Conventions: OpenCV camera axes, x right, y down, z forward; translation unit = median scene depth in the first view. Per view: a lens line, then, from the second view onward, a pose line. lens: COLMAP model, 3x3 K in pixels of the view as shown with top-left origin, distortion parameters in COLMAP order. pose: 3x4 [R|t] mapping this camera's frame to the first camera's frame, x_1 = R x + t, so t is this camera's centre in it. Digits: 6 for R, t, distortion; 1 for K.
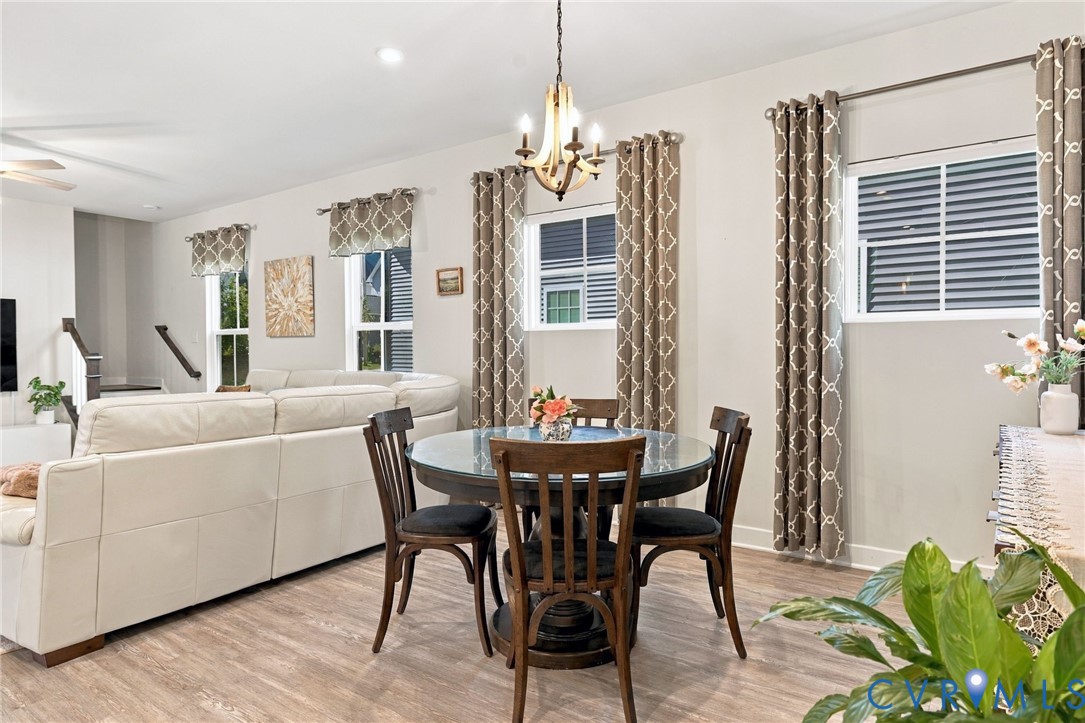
lens RADIAL K [[609.5, 0, 572.2], [0, 609.5, 357.2], [0, 0, 1]] dist [-0.005064, 0.000188]
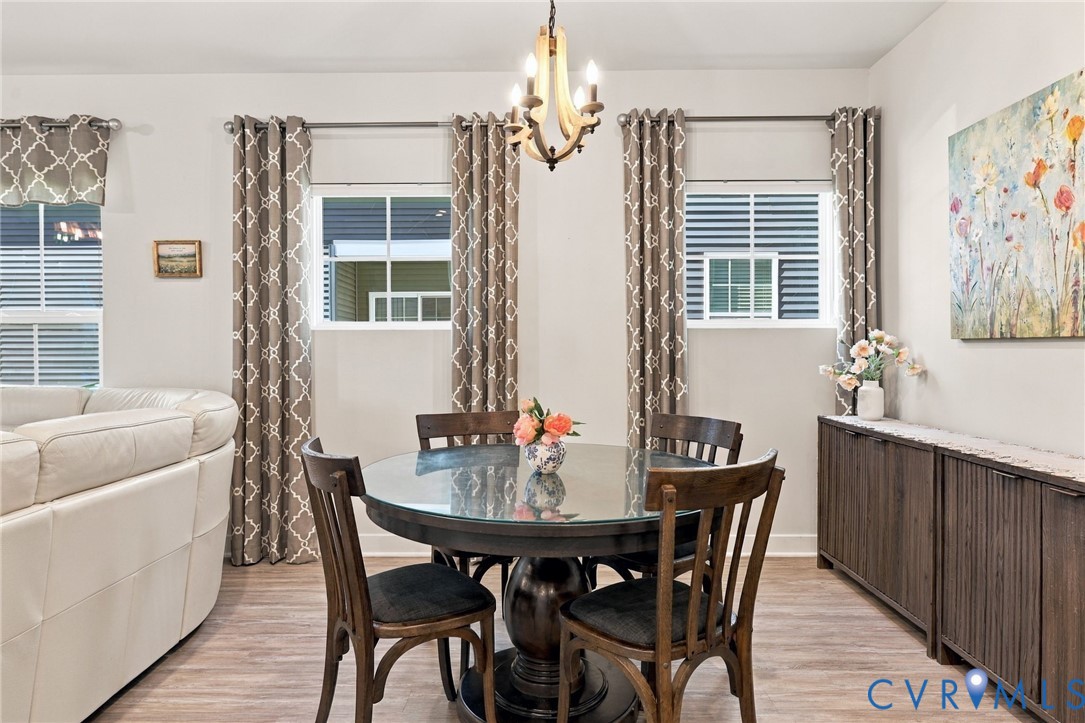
lens RADIAL K [[611.5, 0, 534.7], [0, 611.5, 353.9], [0, 0, 1]] dist [0.004479, 0.000438]
pose [[0.839298, 0.001167, 0.543671, -0.266308], [0.006455, 0.999906, -0.012112, -0.000502], [-0.543634, 0.013675, 0.839211, 0.181025]]
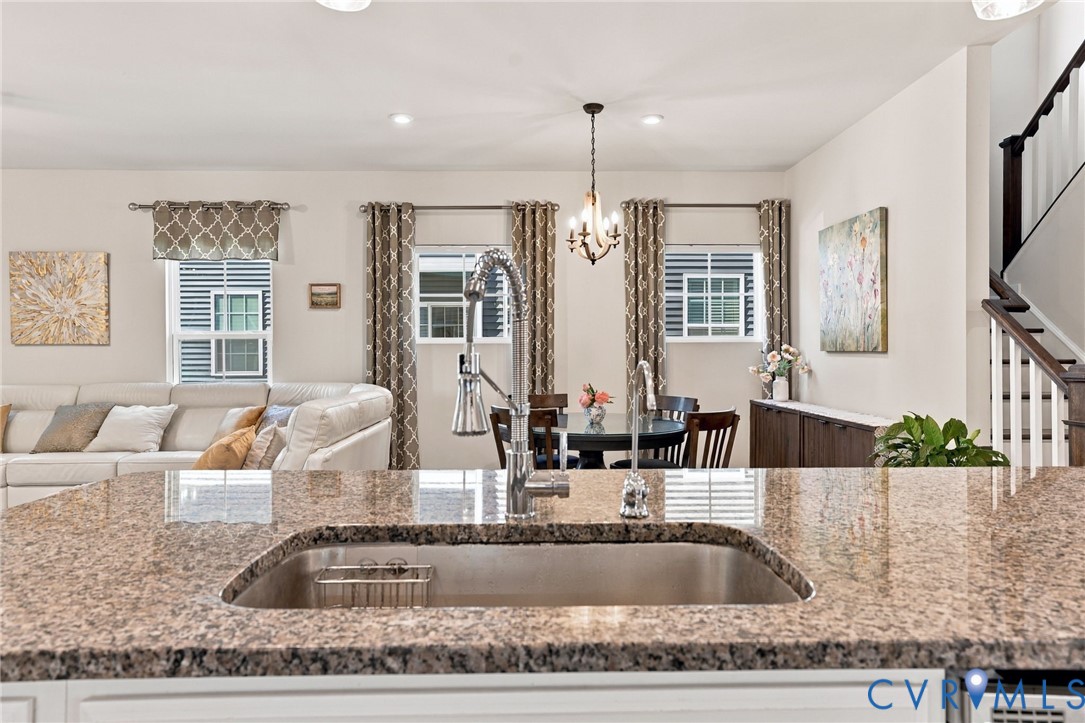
lens RADIAL K [[638.2, 0, 542.1], [0, 638.2, 359.7], [0, 0, 1]] dist [-0.002272, 0.002849]
pose [[0.816229, -0.002922, 0.577721, -0.592840], [0.008140, 0.999946, -0.006444, -0.002484], [-0.577671, 0.009962, 0.816209, -0.143735]]
